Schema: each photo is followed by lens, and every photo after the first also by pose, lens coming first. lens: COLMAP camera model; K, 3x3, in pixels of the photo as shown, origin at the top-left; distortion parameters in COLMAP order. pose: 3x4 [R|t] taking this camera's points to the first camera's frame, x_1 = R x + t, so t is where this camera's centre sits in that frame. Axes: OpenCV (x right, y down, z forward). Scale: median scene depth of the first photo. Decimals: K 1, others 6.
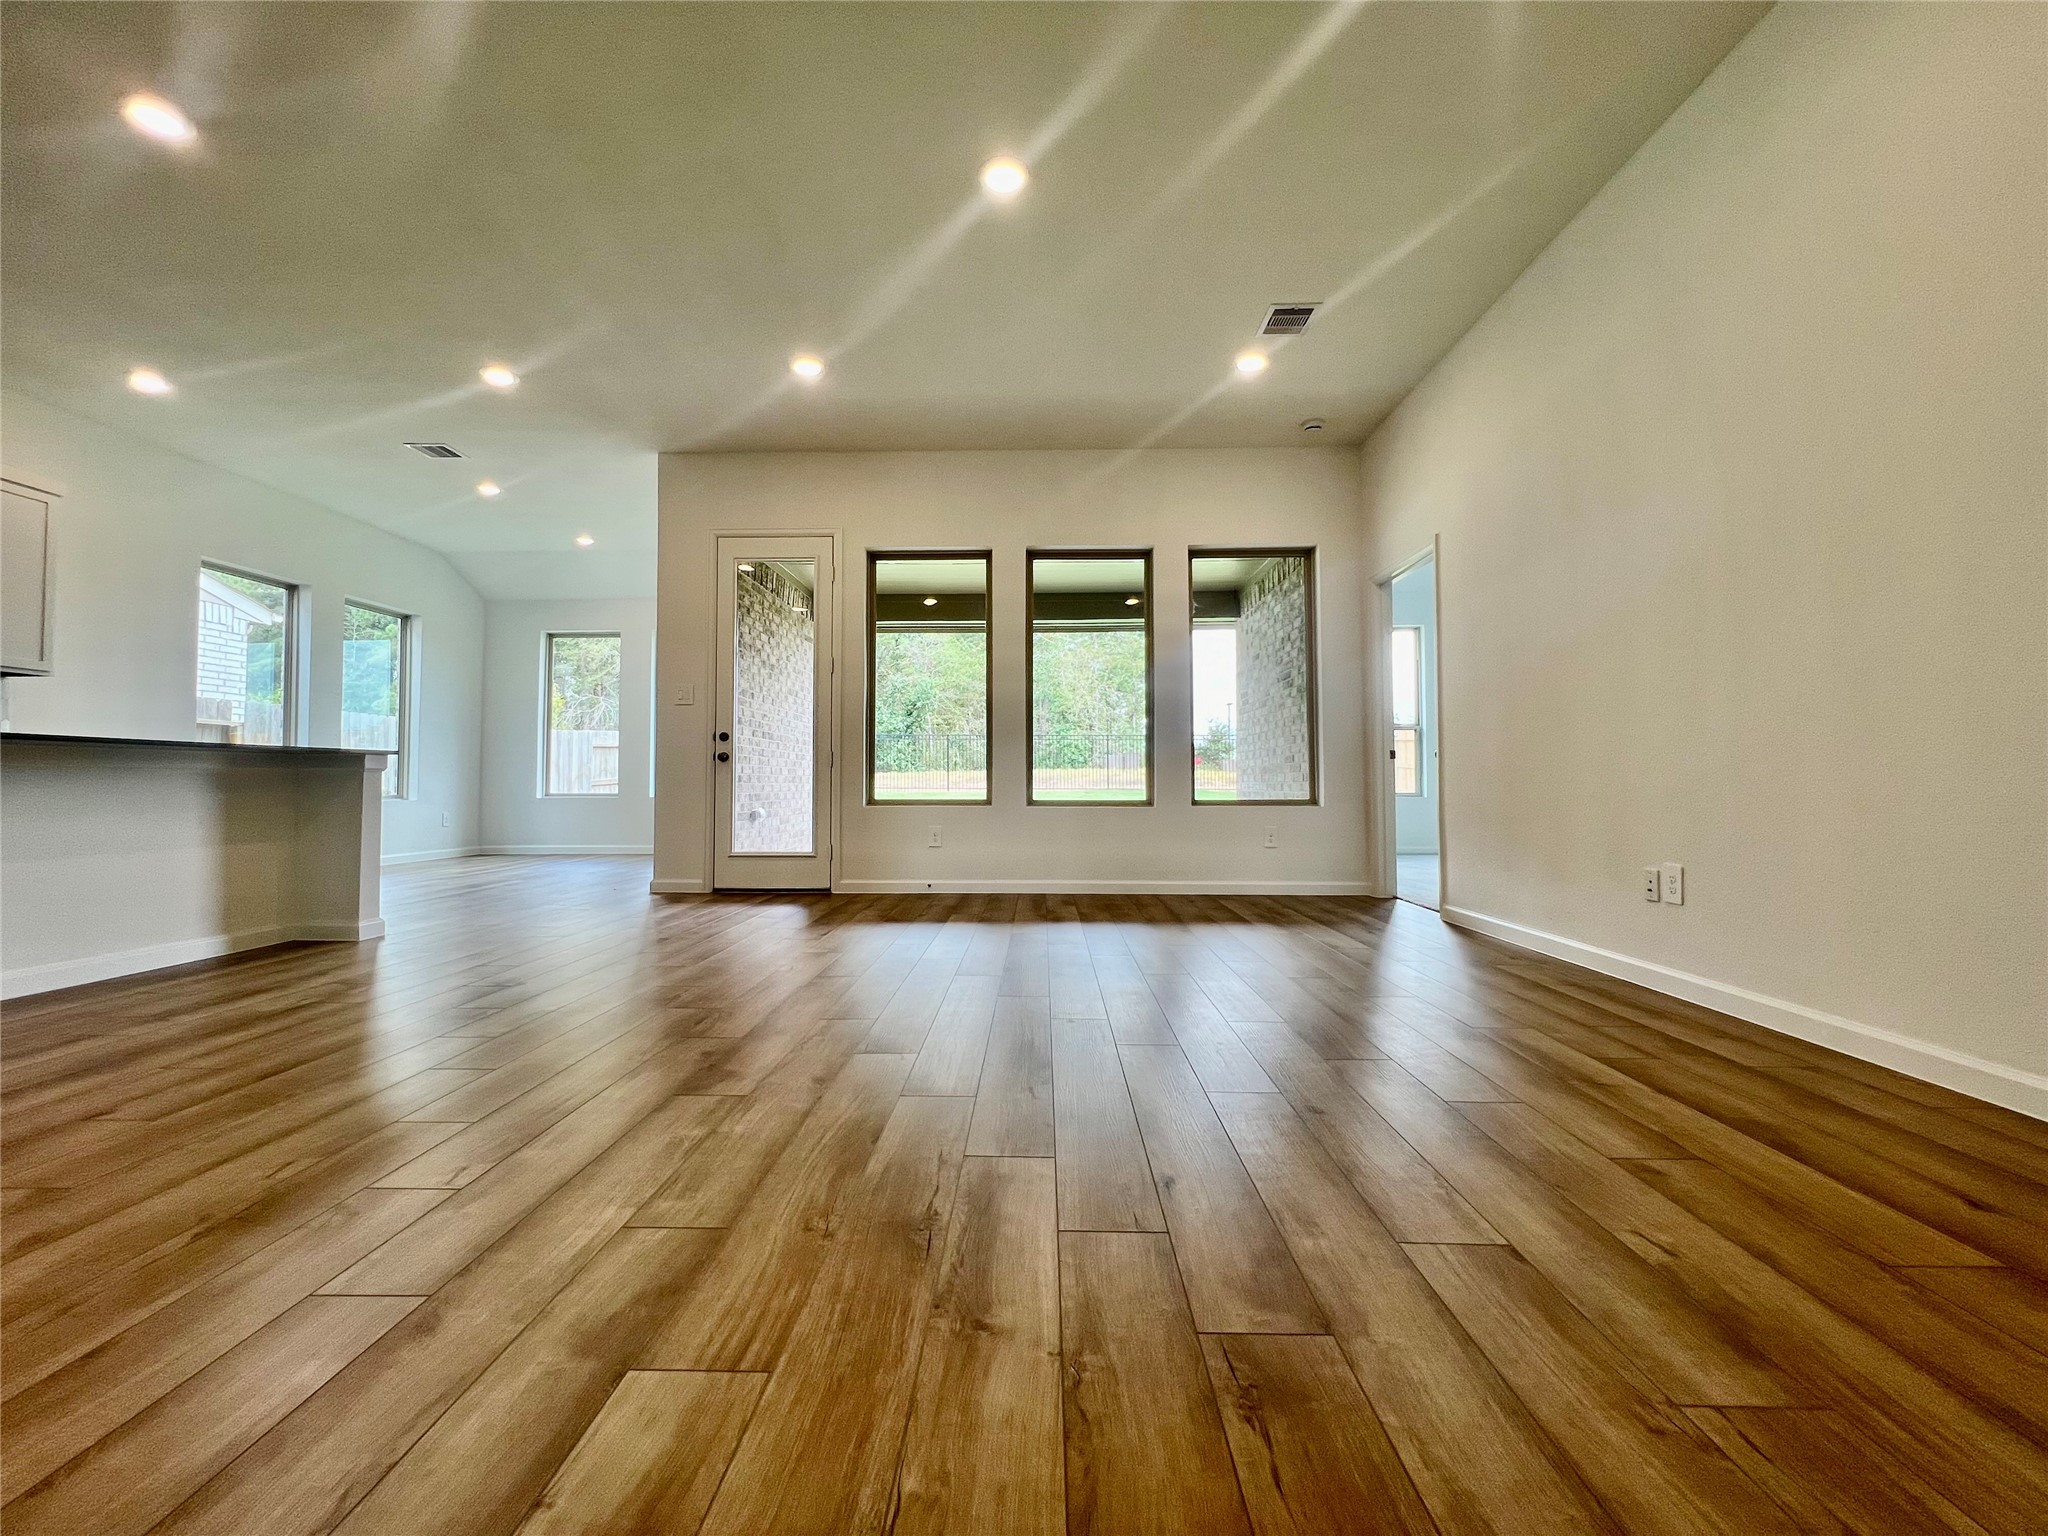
lens RADIAL K [[827.1, 0, 1016.6], [0, 827.1, 758.3], [0, 0, 1]] dist [-0.001779, 0.000316]
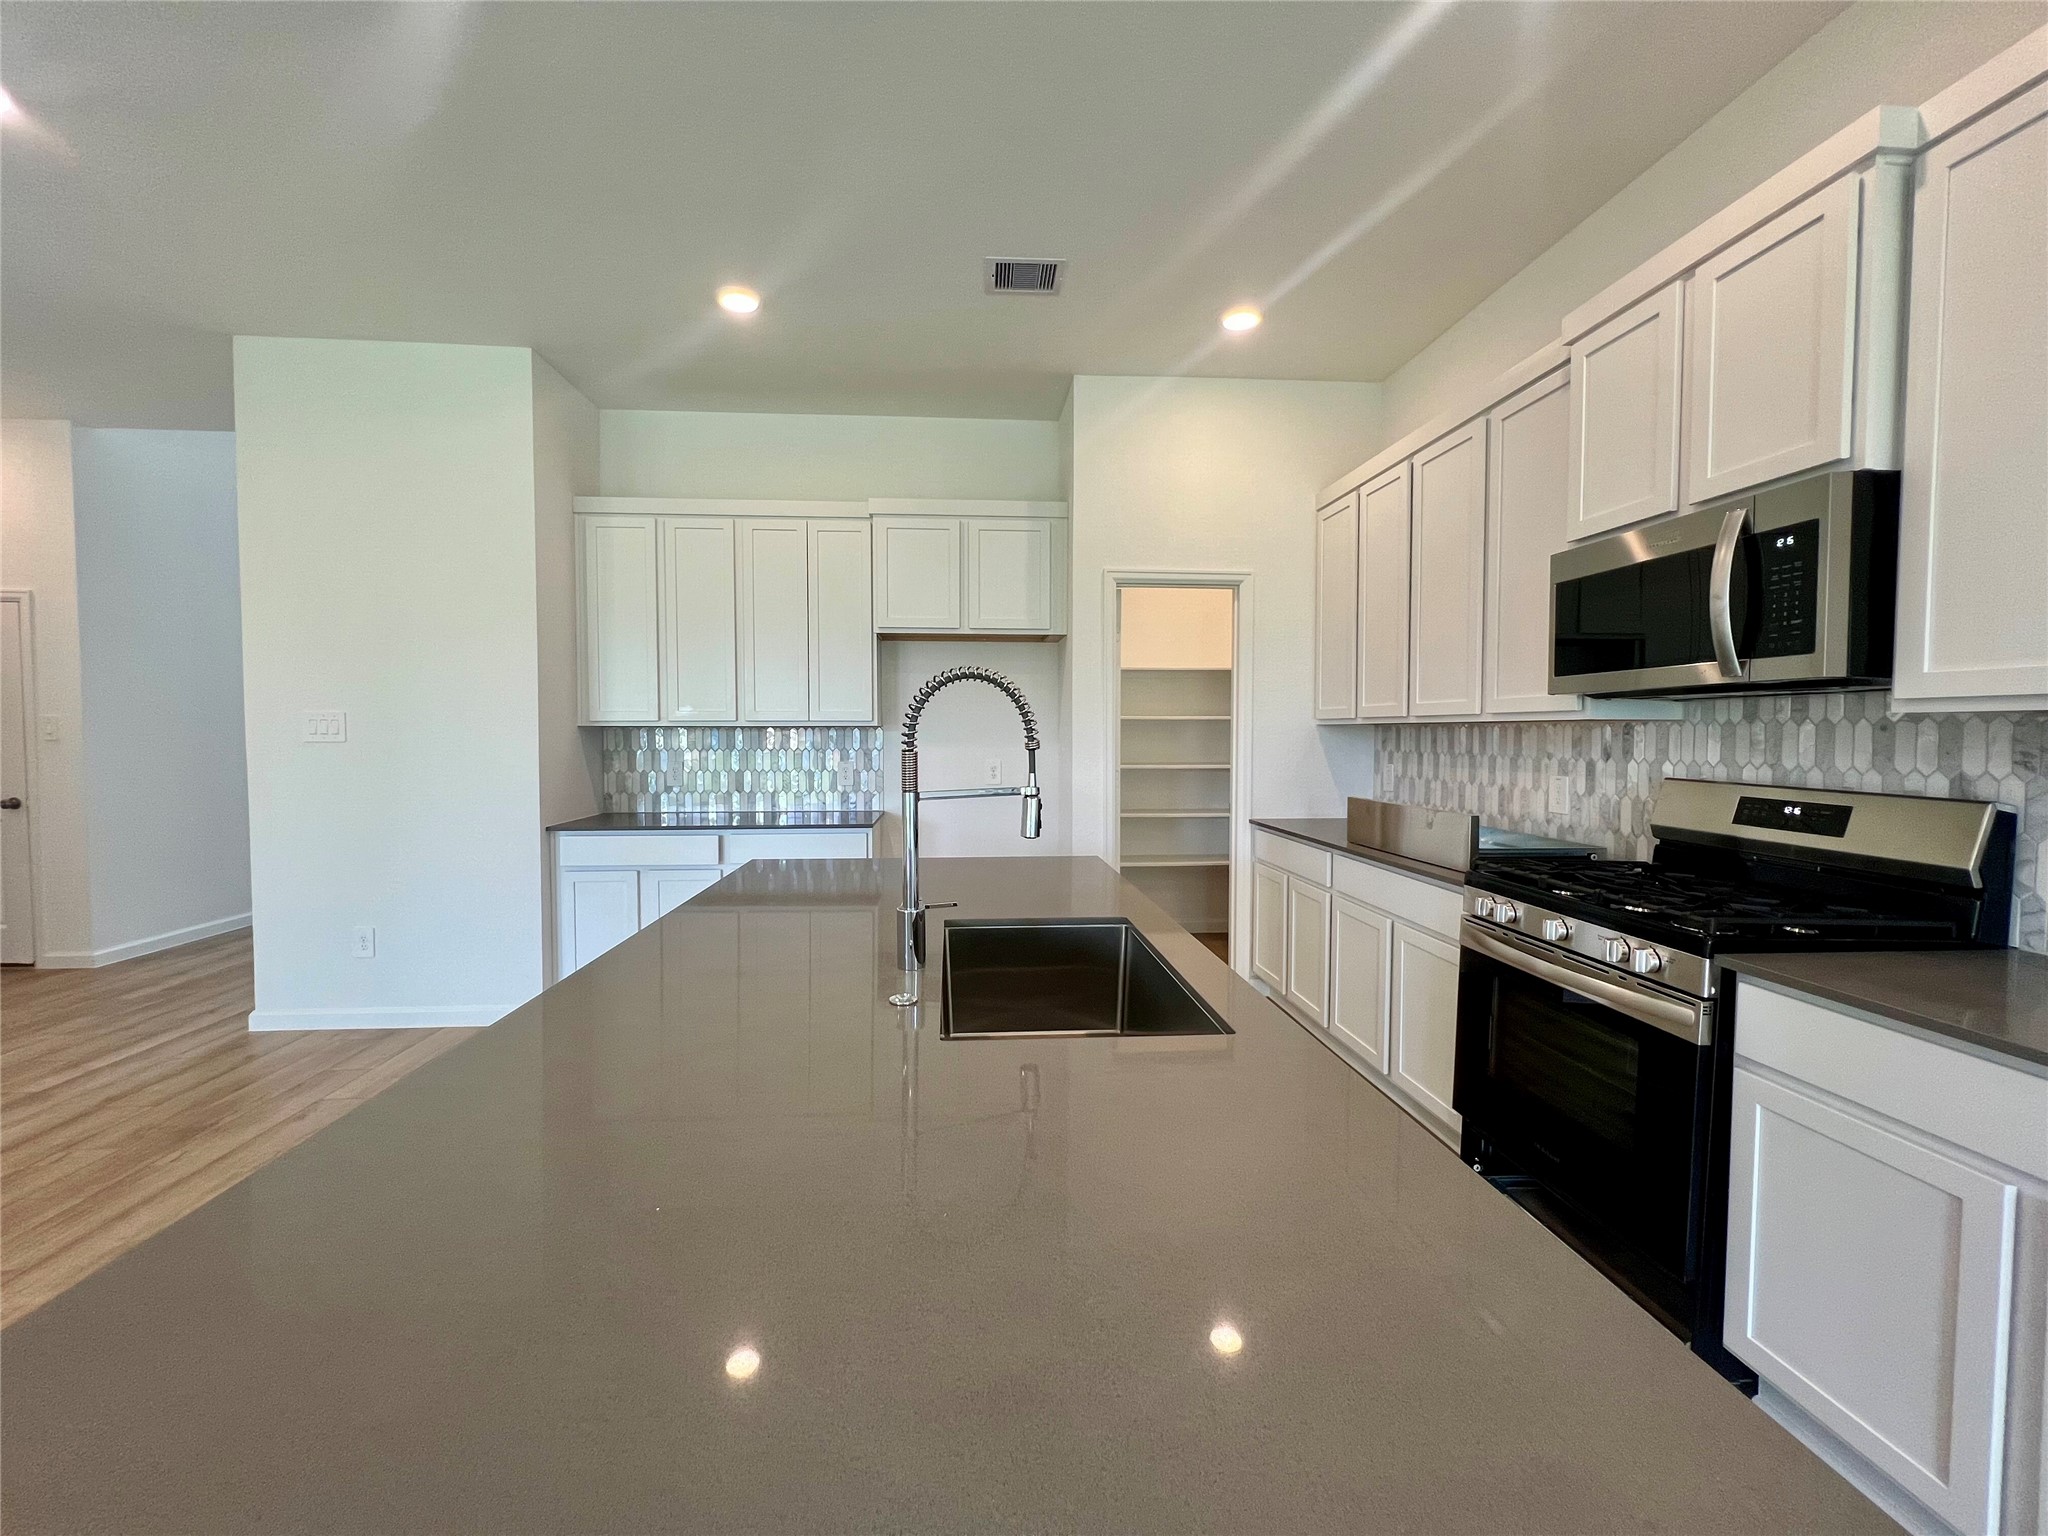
lens RADIAL K [[824.6, 0, 1015.7], [0, 824.6, 761.4], [0, 0, 1]] dist [-0.001355, 0.000231]
pose [[-0.994118, 0.006940, -0.108084, -0.666534], [0.006466, 0.999968, 0.004740, -0.080362], [0.108114, 0.004013, -0.994130, 0.787272]]
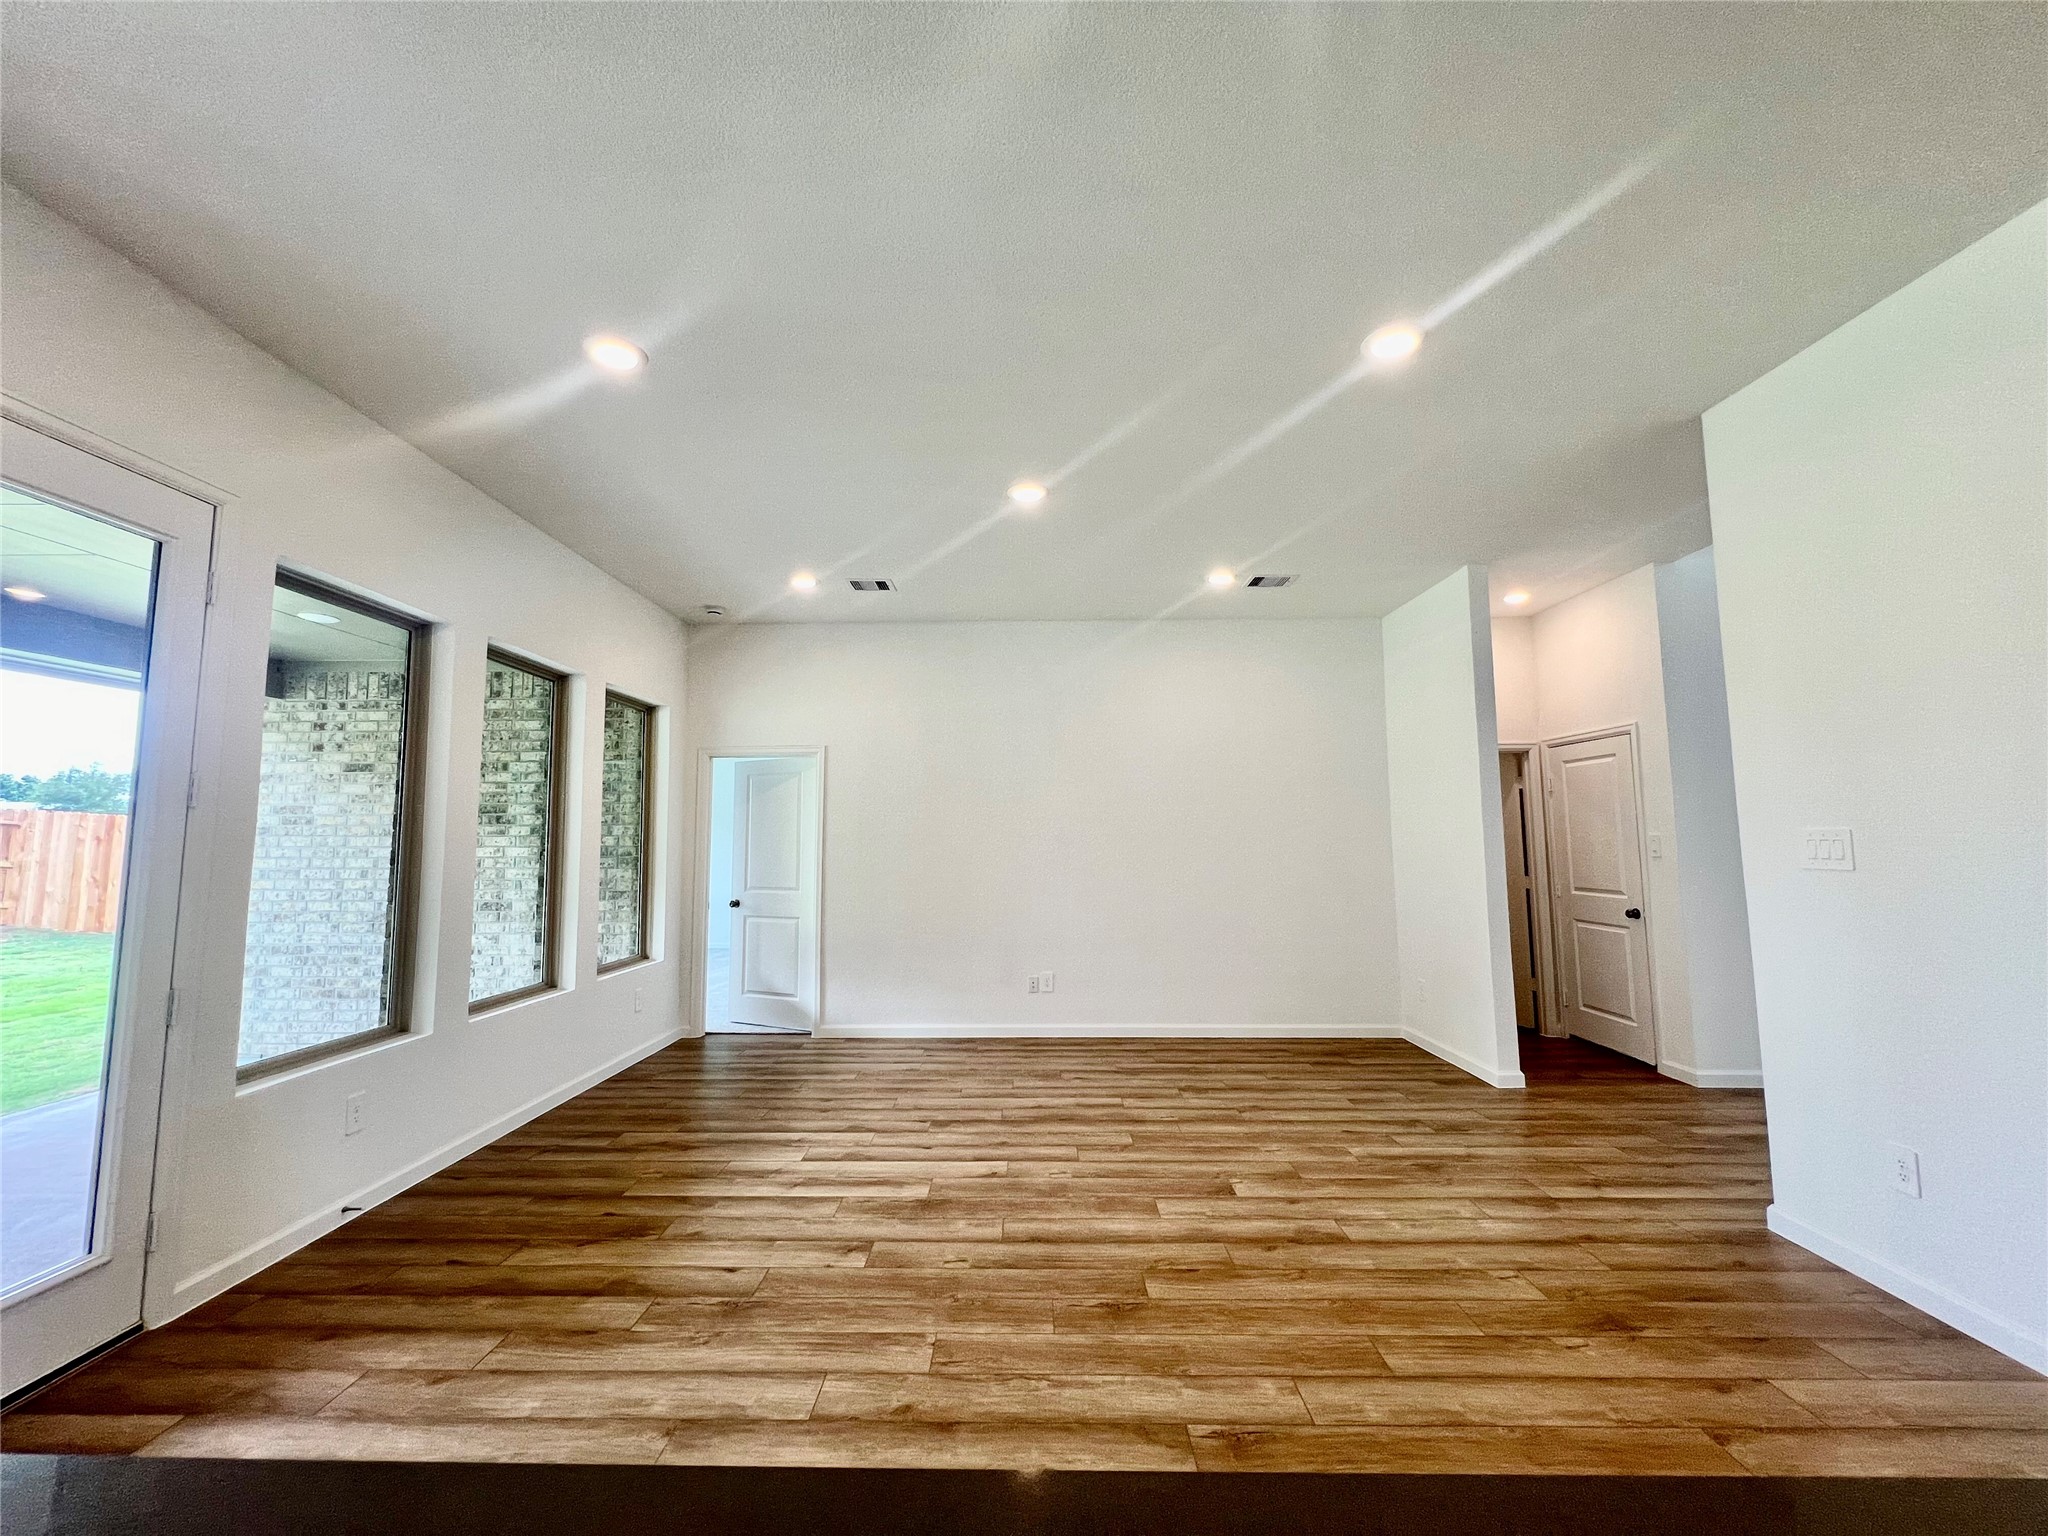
lens RADIAL K [[824.6, 0, 1015.7], [0, 824.6, 761.4], [0, 0, 1]] dist [-0.001355, 0.000231]
pose [[-0.014249, 0.099996, 0.994886, -0.676155], [-0.028329, 0.994547, -0.100368, -0.097052], [-0.999497, -0.029614, -0.011338, 0.568214]]
